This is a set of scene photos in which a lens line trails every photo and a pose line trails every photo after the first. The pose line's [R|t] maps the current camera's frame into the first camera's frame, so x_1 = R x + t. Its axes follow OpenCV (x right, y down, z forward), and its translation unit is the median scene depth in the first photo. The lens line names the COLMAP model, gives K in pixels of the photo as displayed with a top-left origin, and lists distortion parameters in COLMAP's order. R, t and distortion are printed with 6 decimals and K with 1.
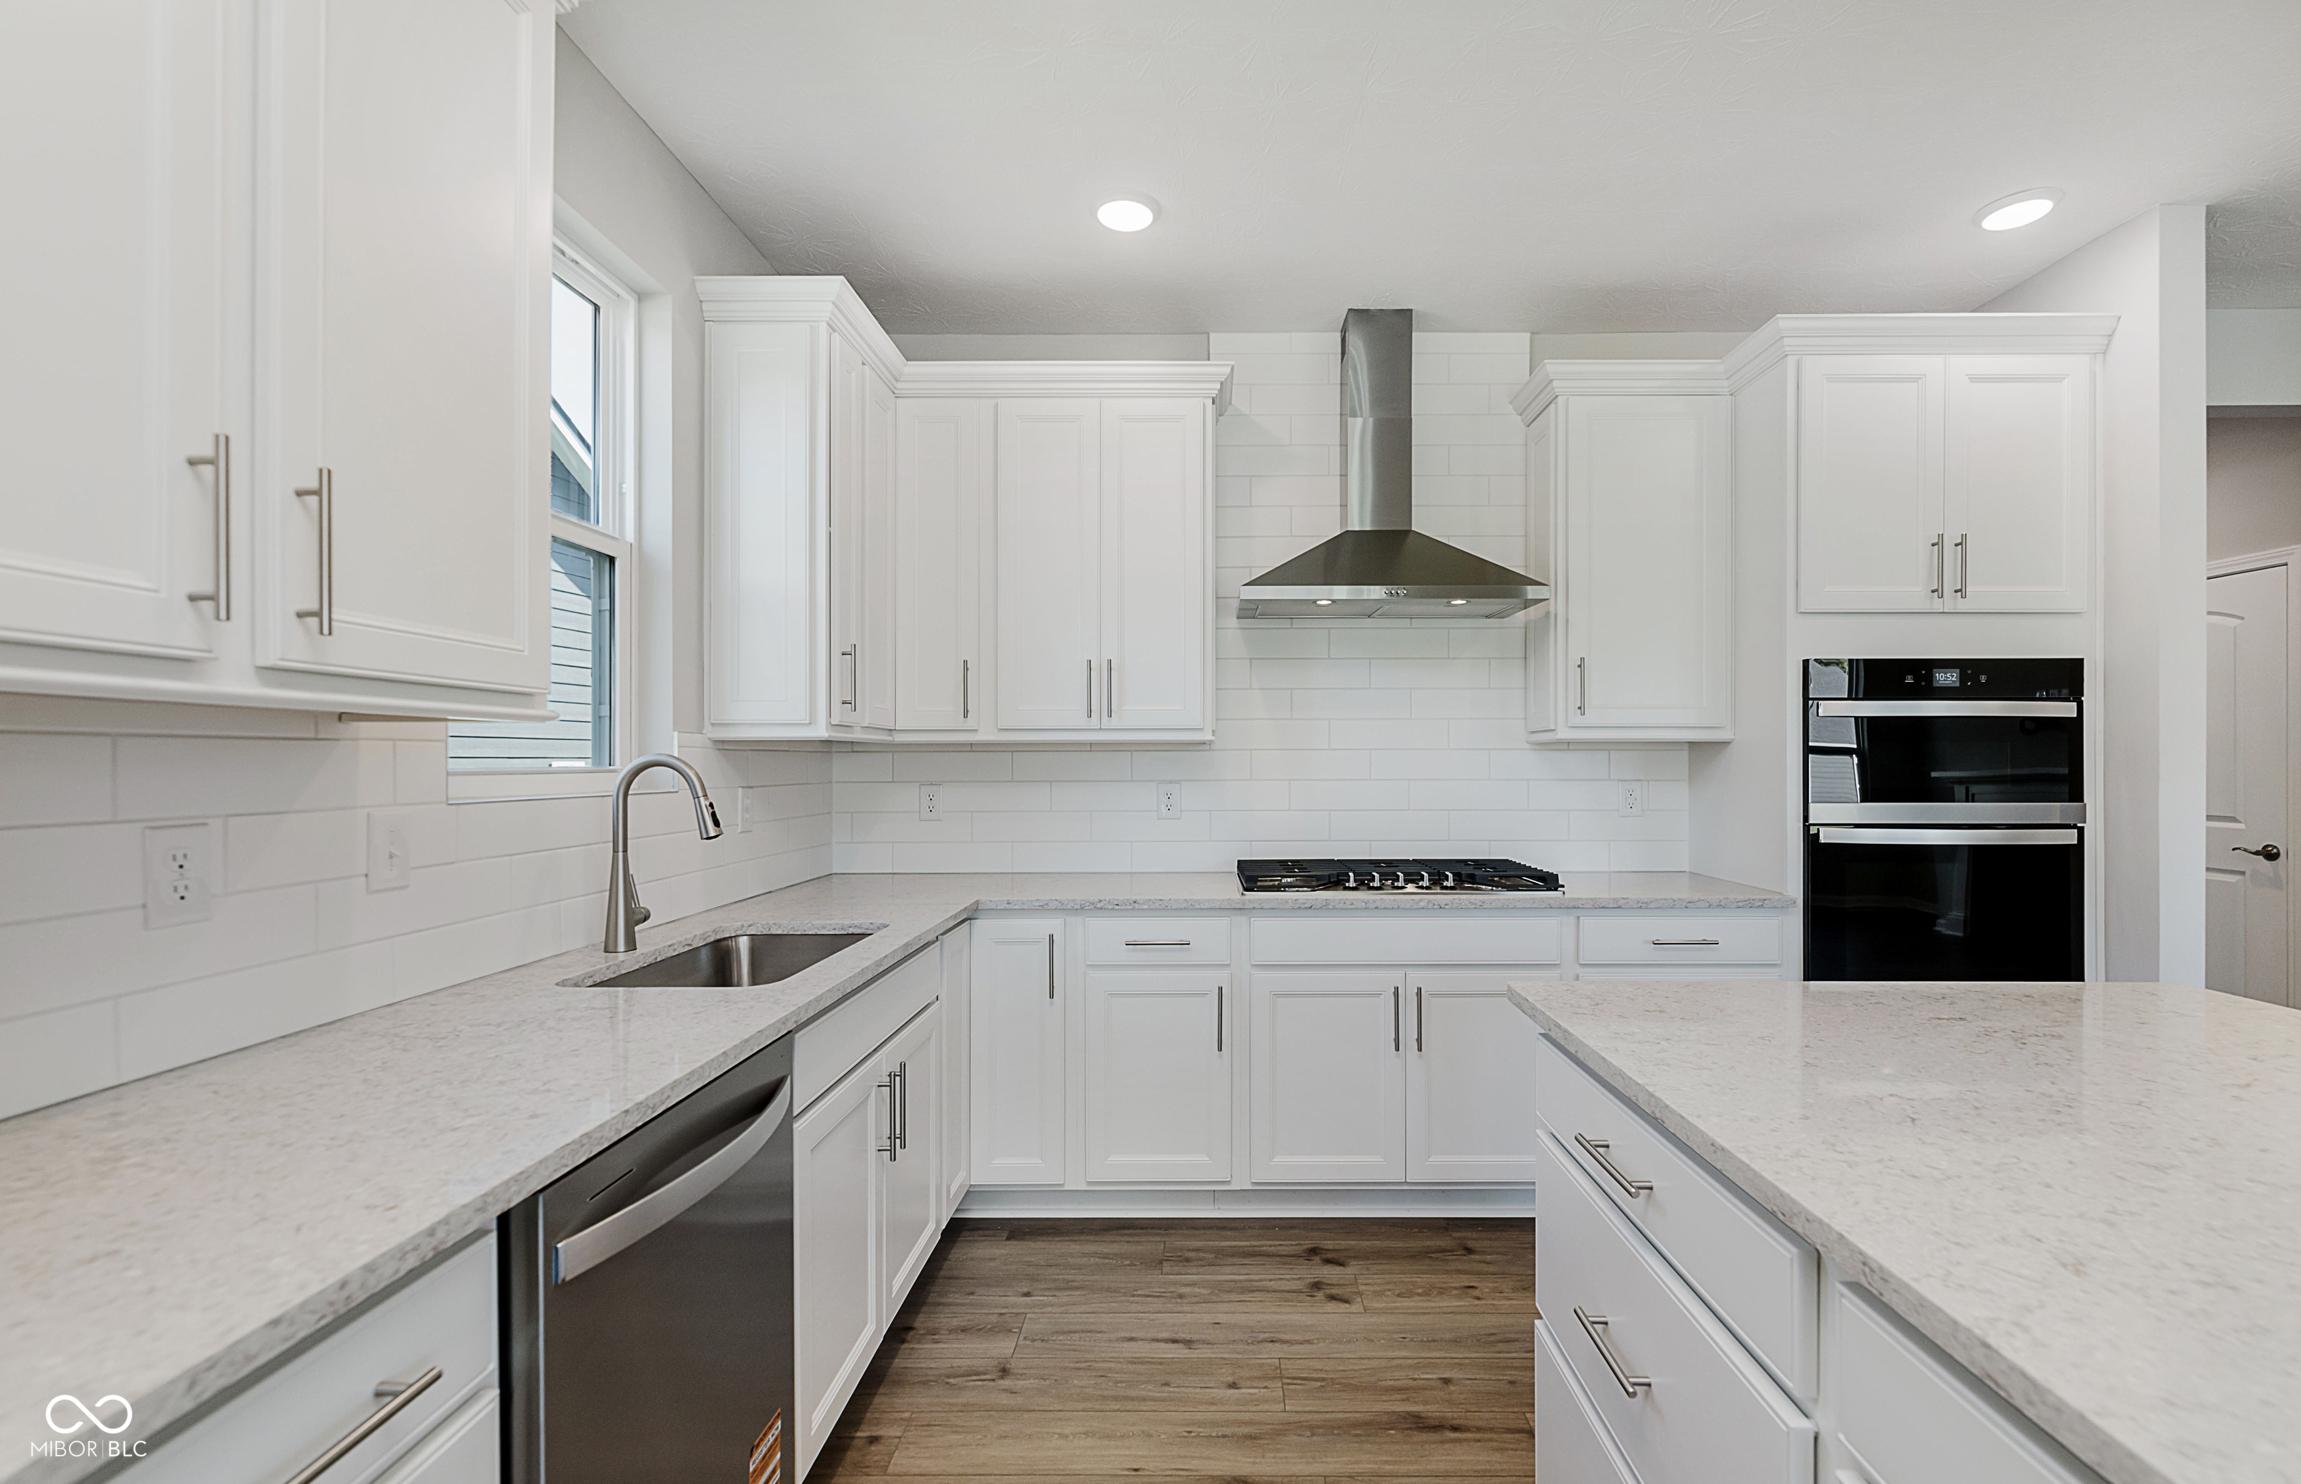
lens RADIAL K [[994.1, 0, 1217.4], [0, 994.1, 754.0], [0, 0, 1]] dist [0.000329, 0.000392]
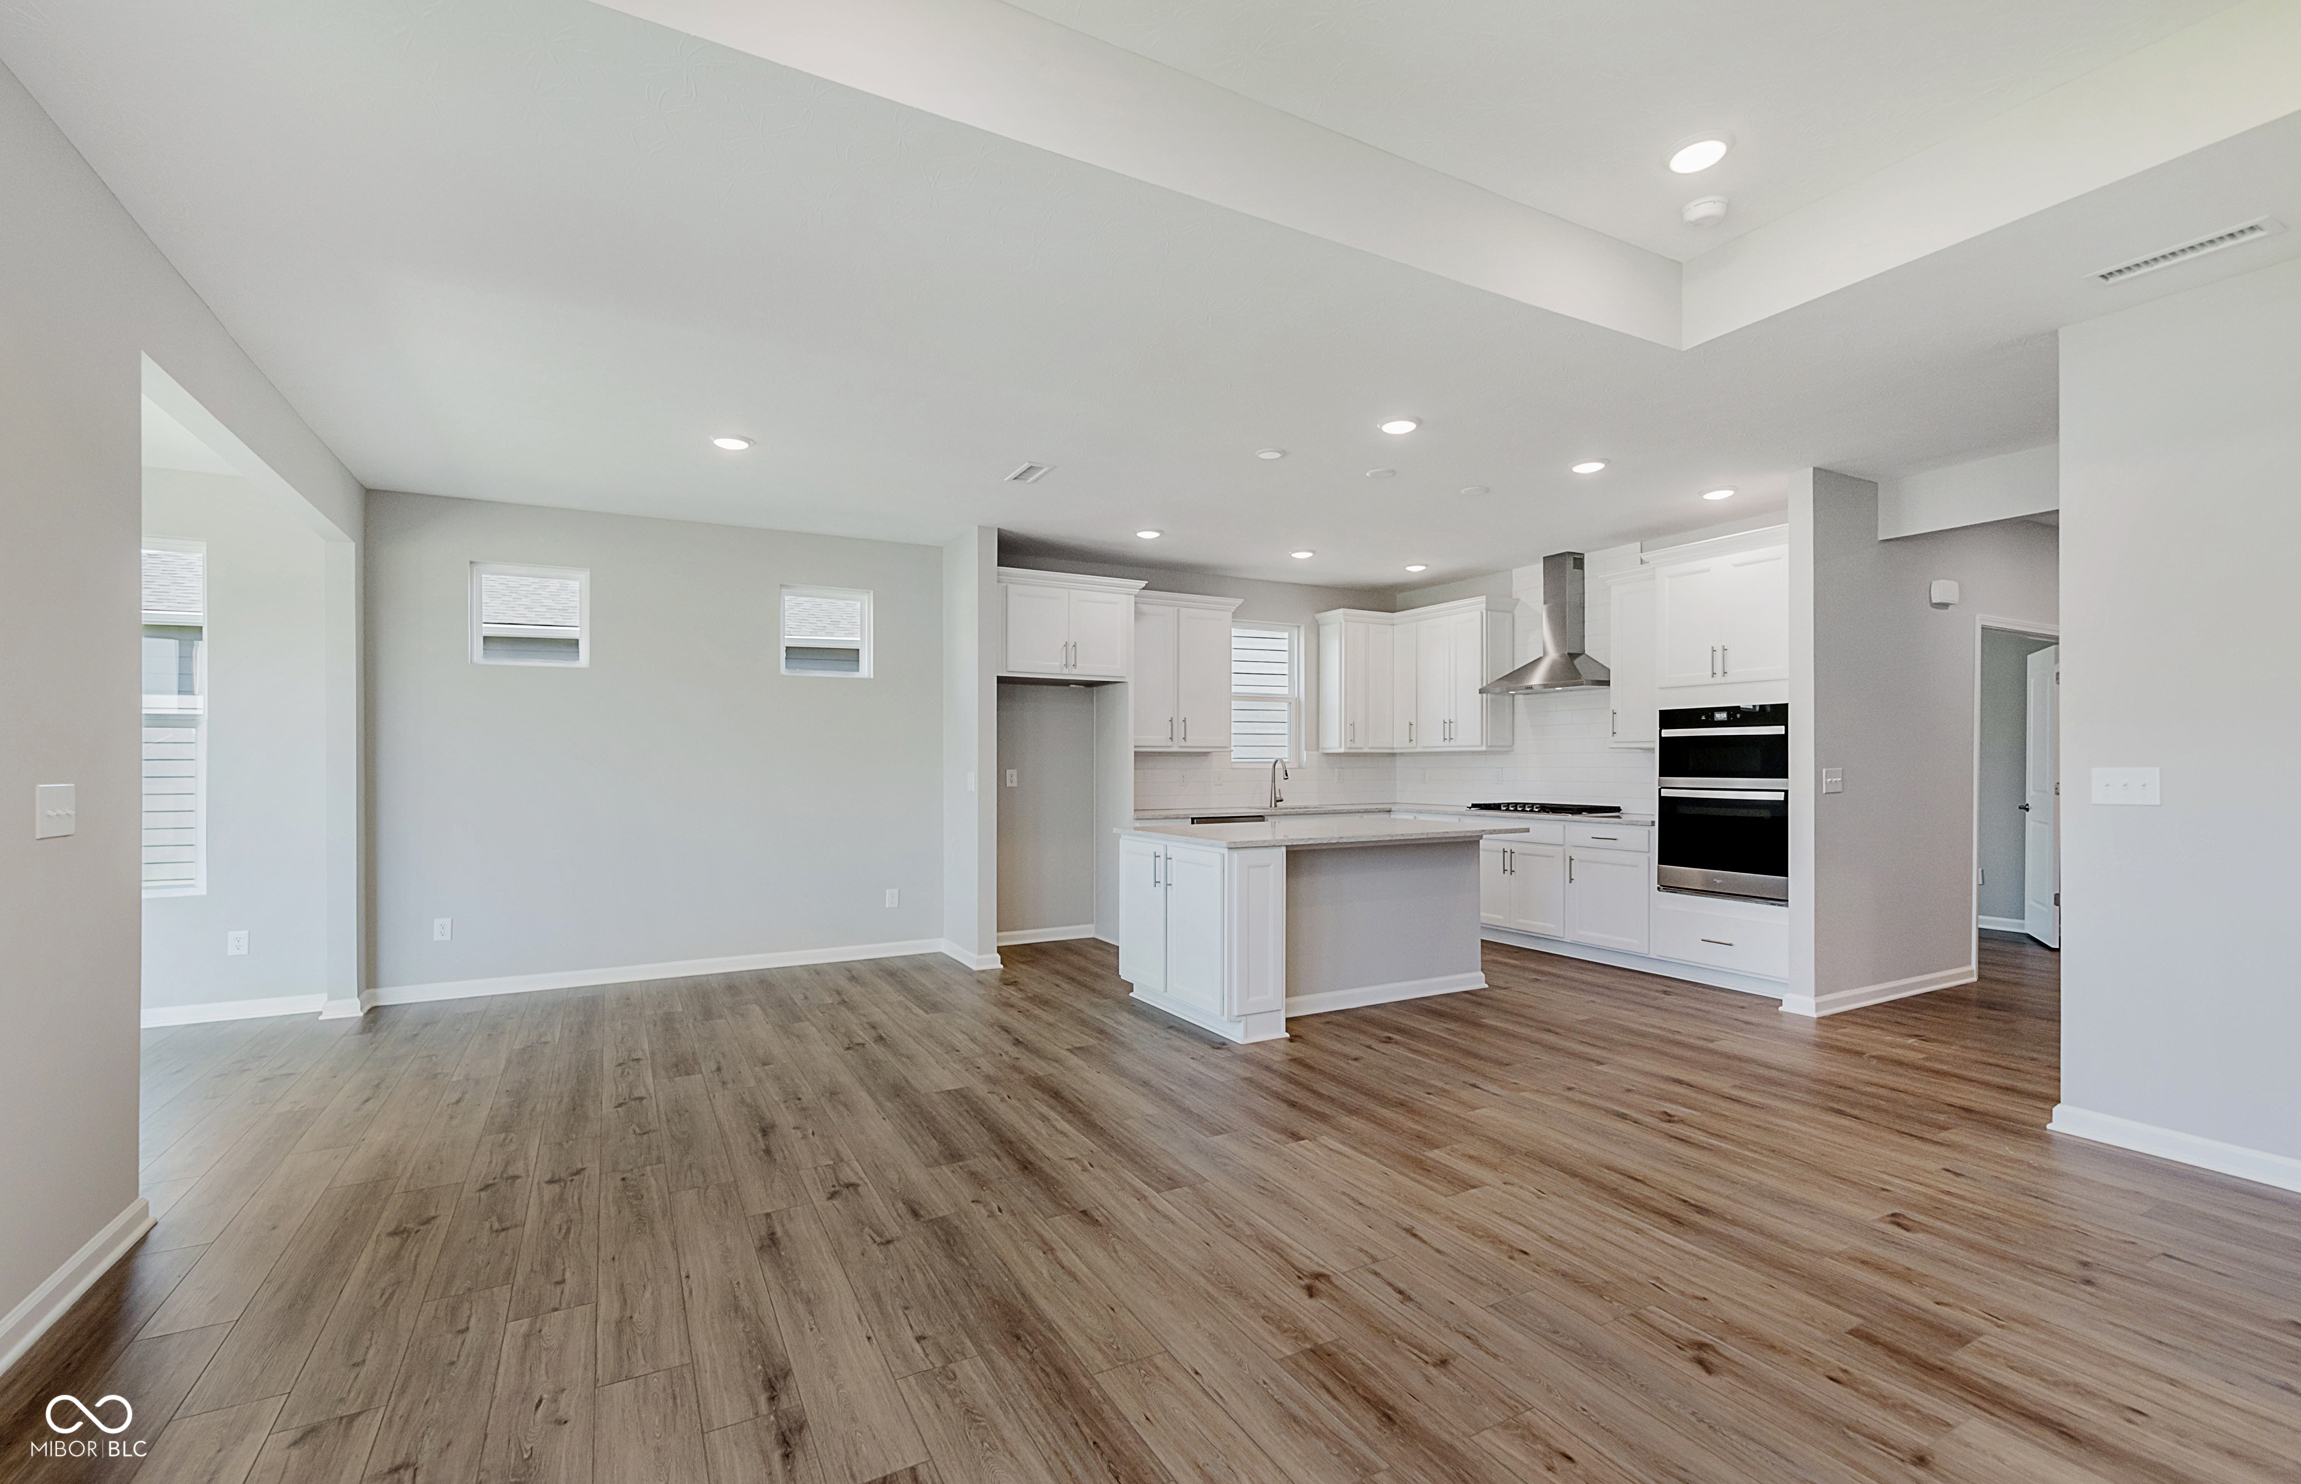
lens RADIAL K [[994.1, 0, 1154.2], [0, 994.1, 746.4], [0, 0, 1]] dist [0.000329, 0.000392]
pose [[0.477784, -0.016400, -0.878324, 1.956132], [0.004130, 0.999857, -0.016423, 0.013221], [0.878468, 0.004219, 0.477783, -0.971835]]
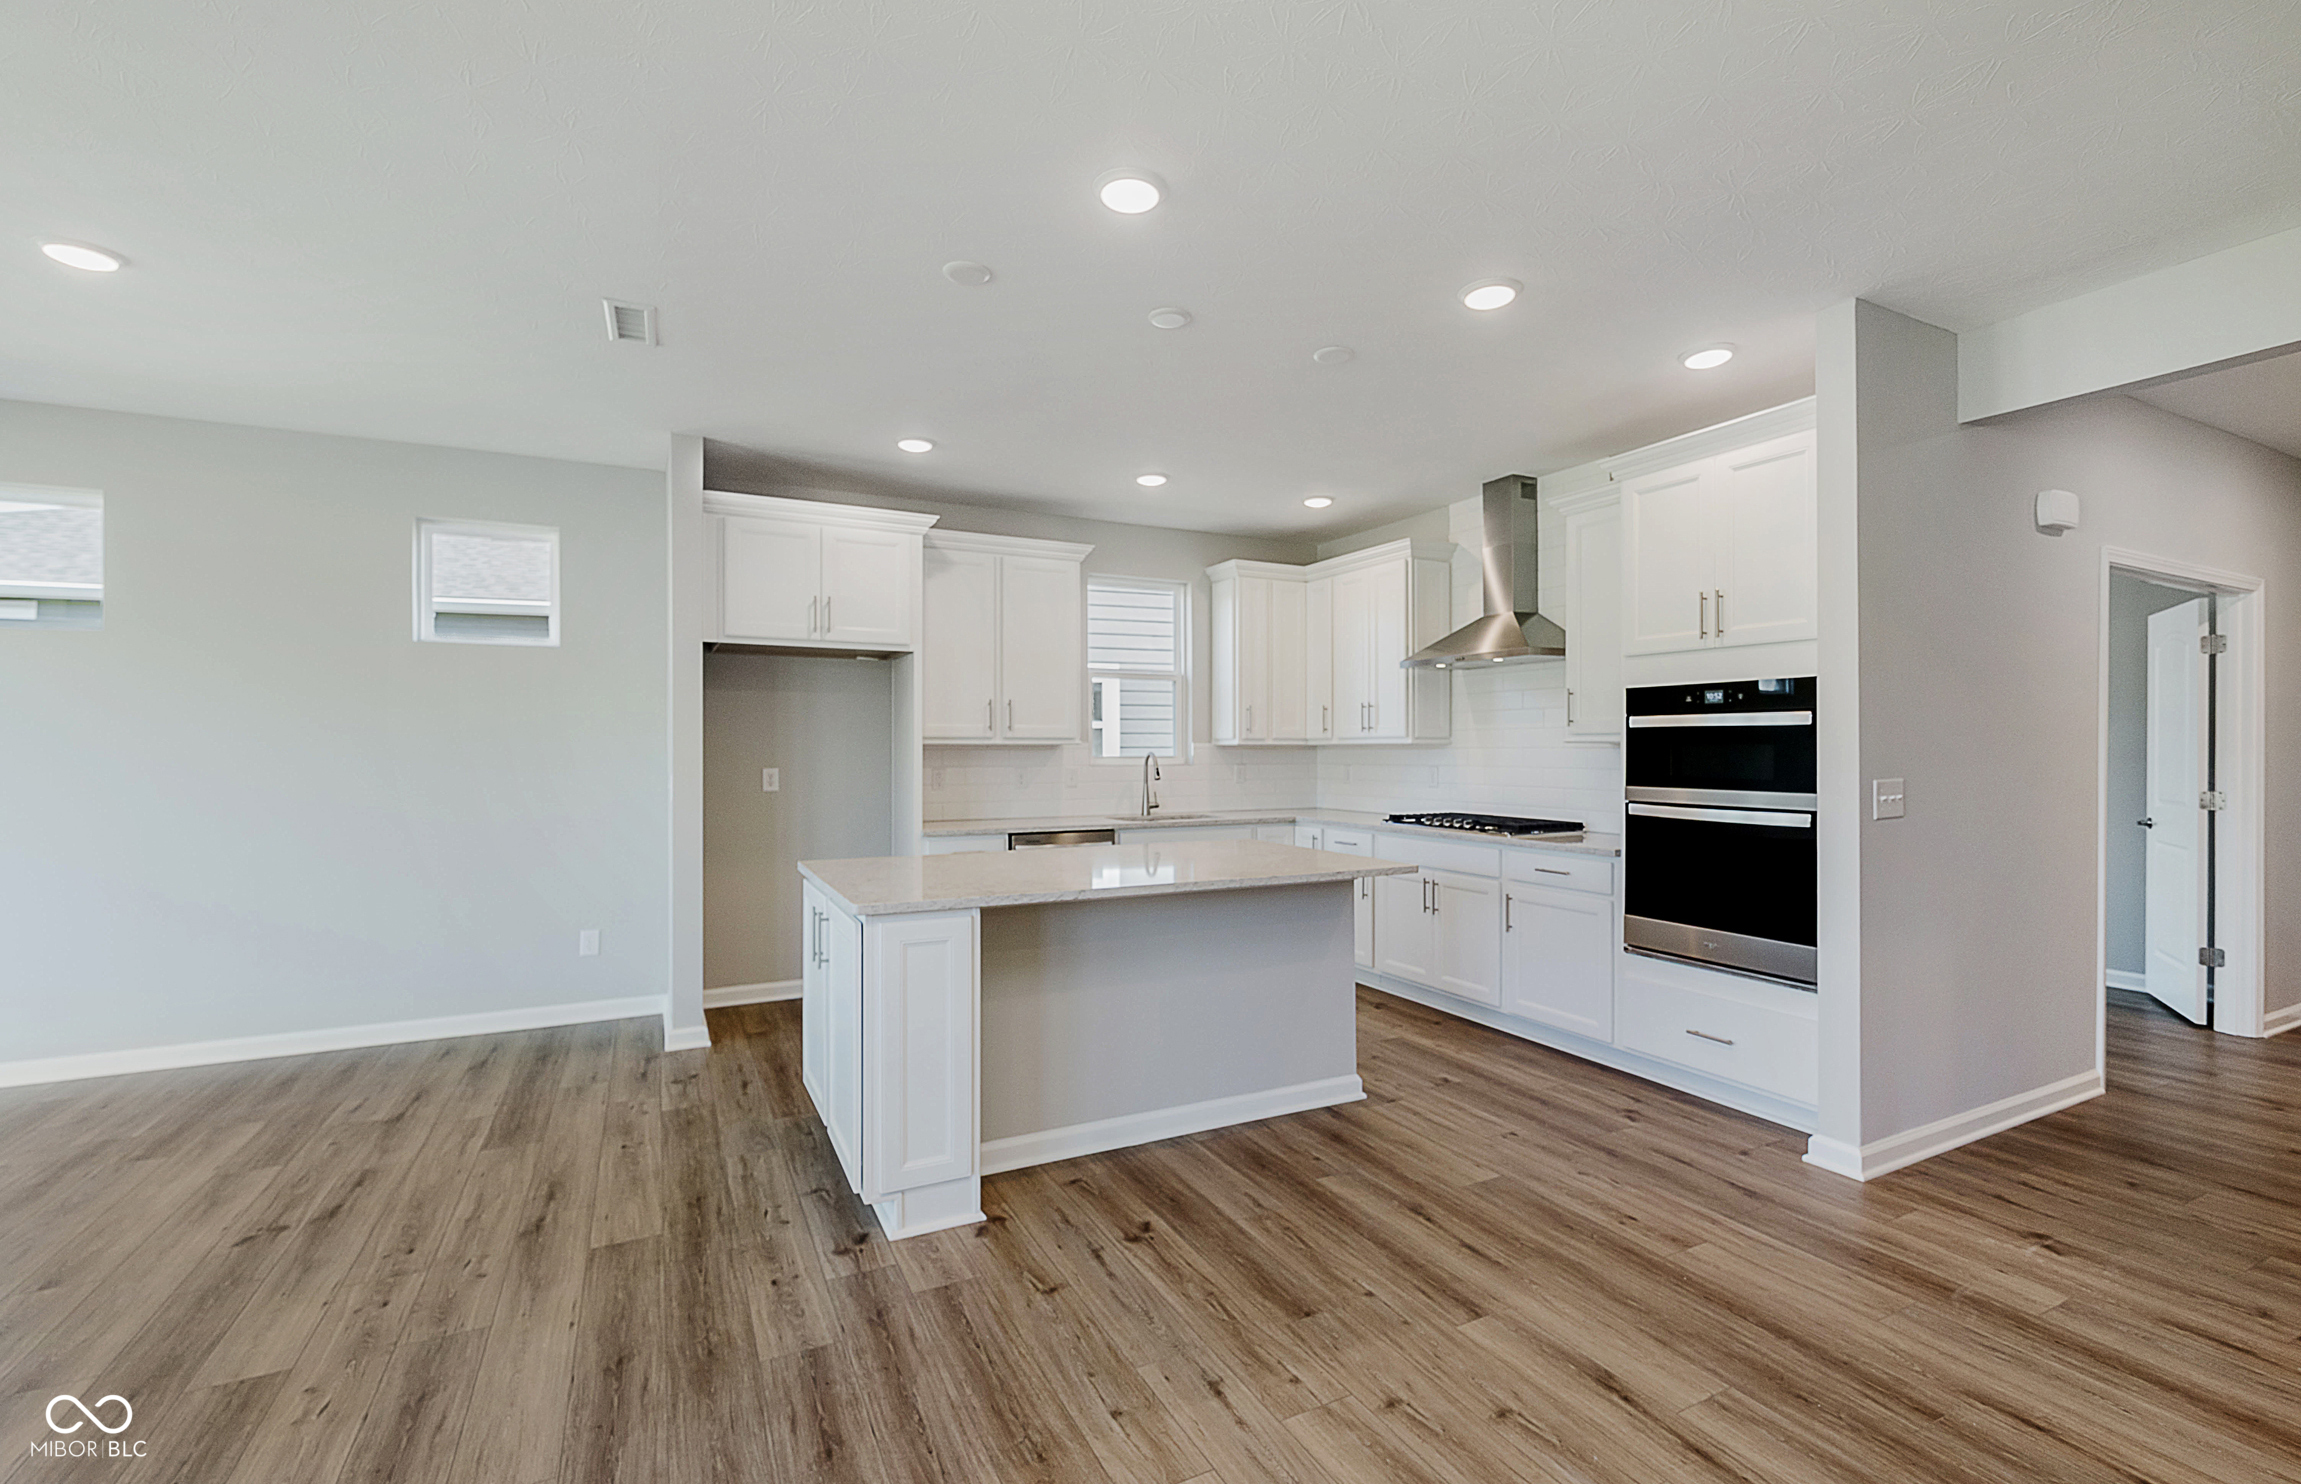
lens RADIAL K [[994.1, 0, 1151.8], [0, 994.1, 723.3], [0, 0, 1]] dist [0.000329, 0.000392]
pose [[0.454410, -0.021725, -0.890528, 1.586705], [0.002126, 0.999726, -0.023304, -0.011112], [0.890790, 0.008697, 0.454332, -0.288452]]
